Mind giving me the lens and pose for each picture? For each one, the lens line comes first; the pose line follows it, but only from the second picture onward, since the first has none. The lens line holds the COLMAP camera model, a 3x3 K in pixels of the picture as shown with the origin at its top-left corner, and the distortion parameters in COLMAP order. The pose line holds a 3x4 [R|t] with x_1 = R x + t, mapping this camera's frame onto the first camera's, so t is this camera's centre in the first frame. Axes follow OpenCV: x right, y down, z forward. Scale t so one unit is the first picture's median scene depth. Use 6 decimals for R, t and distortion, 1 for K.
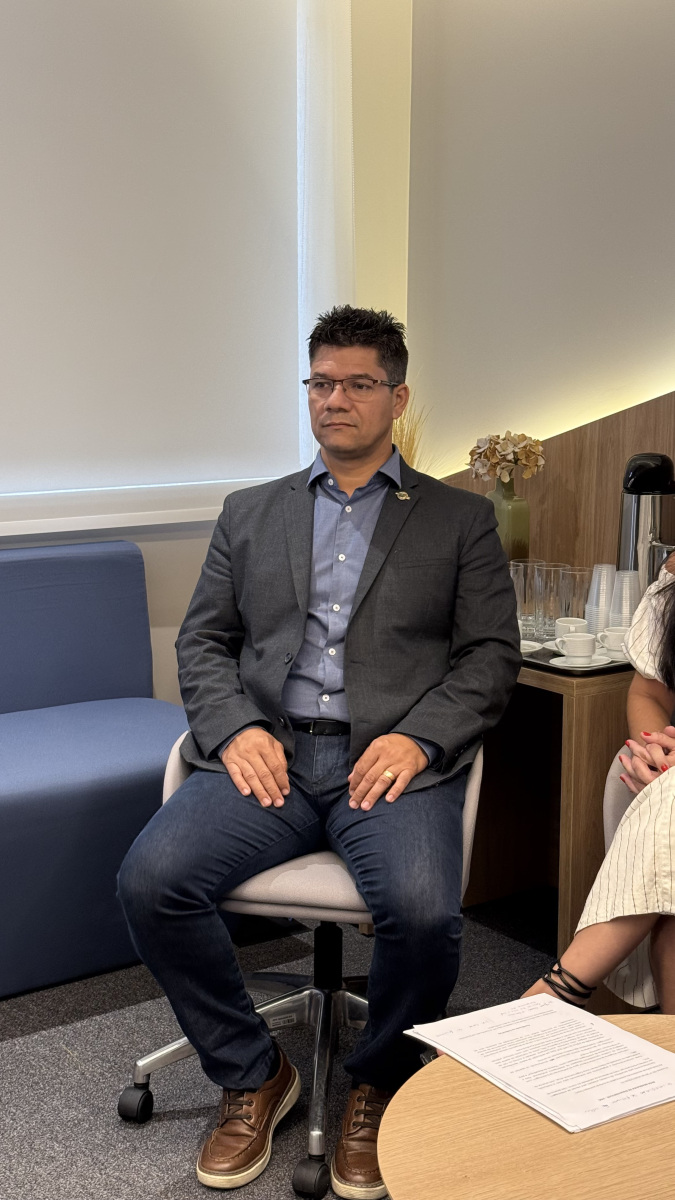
lens RADIAL K [[1590.8, 0, 340.5], [0, 1590.8, 600.7], [0, 0, 1]] dist [-0.213005, 1.704020]
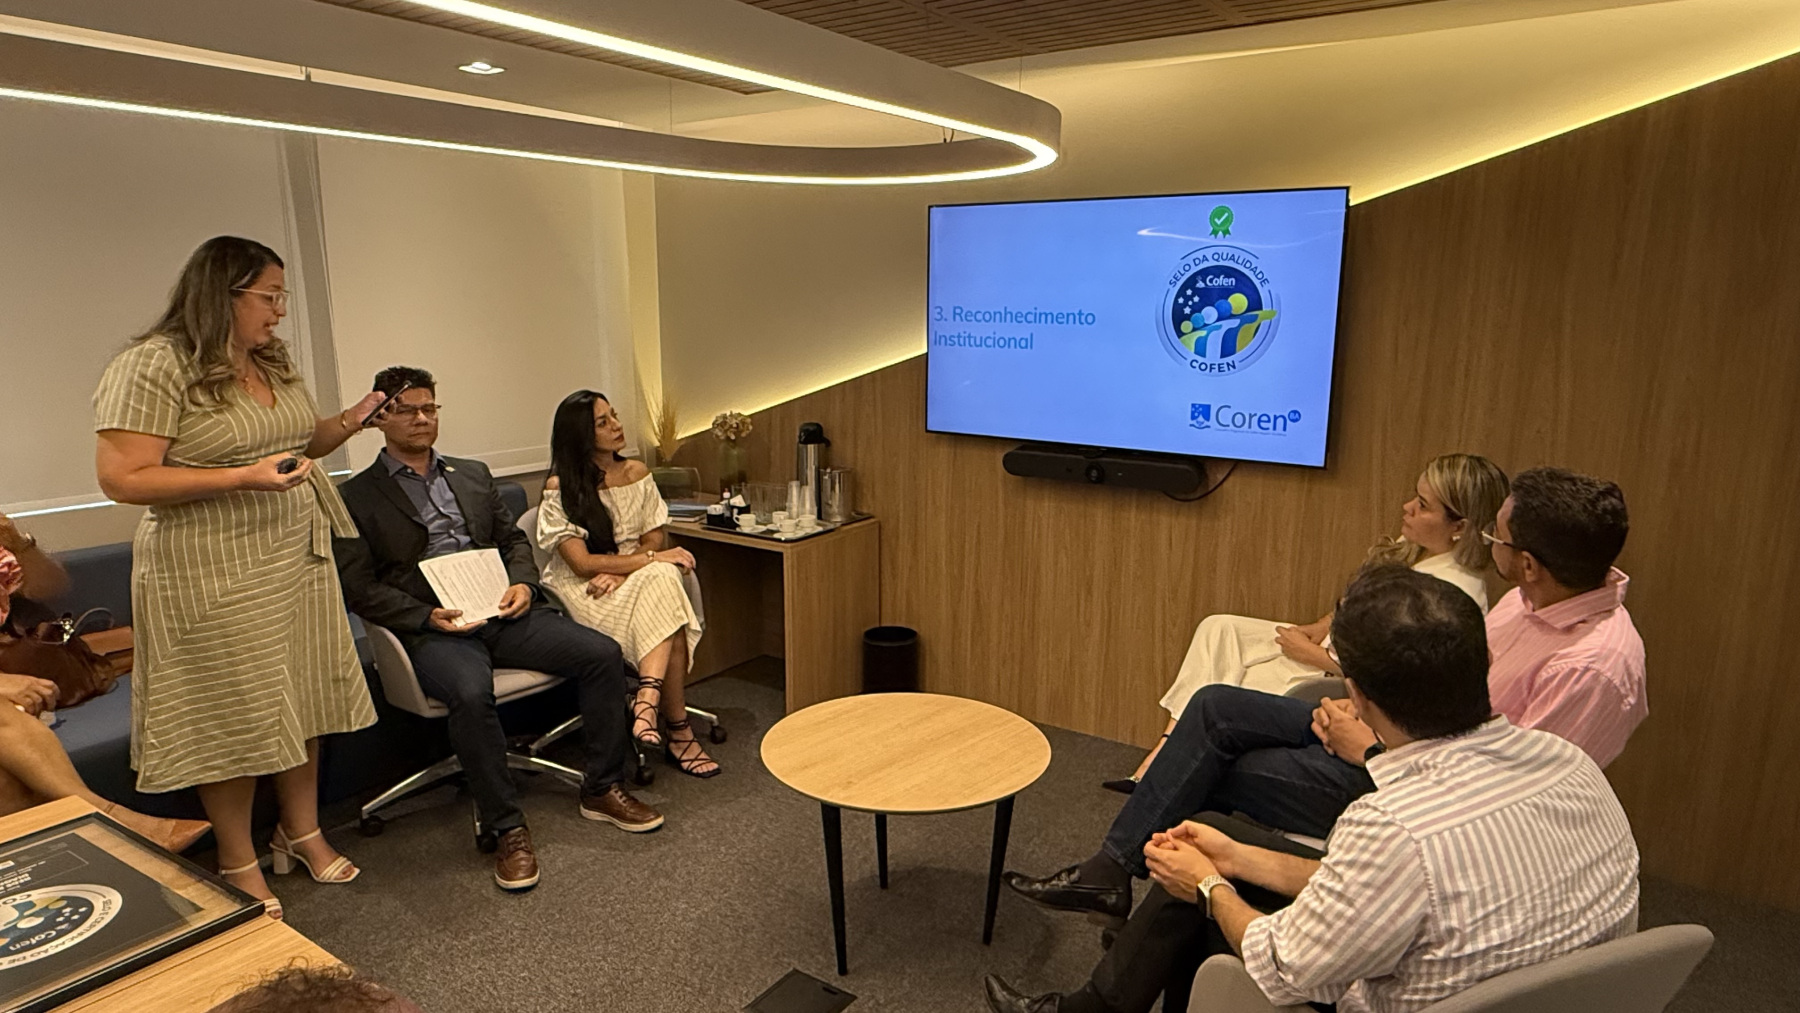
lens RADIAL K [[1078.4, 0, 896.8], [0, 1078.4, 508.9], [0, 0, 1]] dist [0.002114, 0.000819]
pose [[0.938822, -0.059285, 0.339261, -0.148397], [0.049532, 0.998074, 0.037341, -0.031011], [-0.340822, -0.018253, 0.939951, -0.253476]]
